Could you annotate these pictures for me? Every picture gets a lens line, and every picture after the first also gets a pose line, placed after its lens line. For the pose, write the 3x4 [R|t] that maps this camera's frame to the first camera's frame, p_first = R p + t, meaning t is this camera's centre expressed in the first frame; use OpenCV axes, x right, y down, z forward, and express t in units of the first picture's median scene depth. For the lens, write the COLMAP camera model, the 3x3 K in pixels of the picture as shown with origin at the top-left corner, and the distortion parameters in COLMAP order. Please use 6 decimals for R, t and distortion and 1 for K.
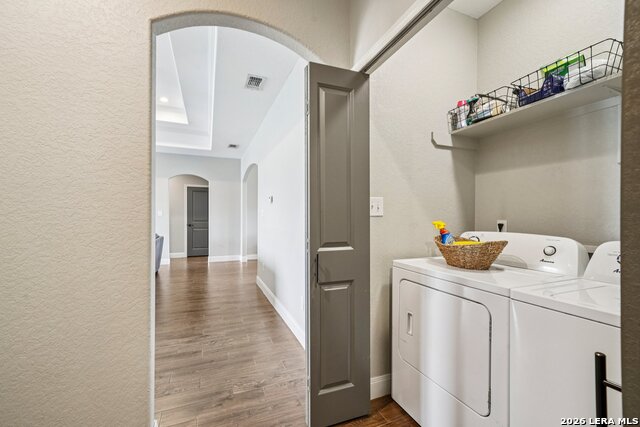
lens RADIAL K [[277.3, 0, 319.4], [0, 277.3, 217.2], [0, 0, 1]] dist [0.004036, 0.001216]
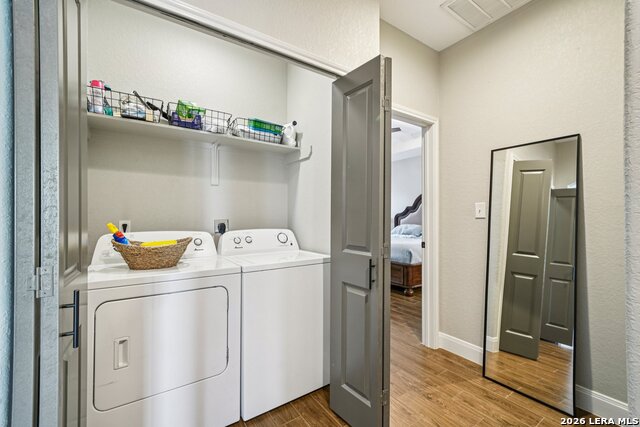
lens RADIAL K [[277.3, 0, 319.9], [0, 277.3, 216.2], [0, 0, 1]] dist [0.004036, 0.001216]
pose [[-0.209542, 0.006010, 0.977781, -0.580093], [0.001138, 0.999982, -0.005902, 0.001927], [-0.977799, -0.000124, -0.209545, 0.640777]]
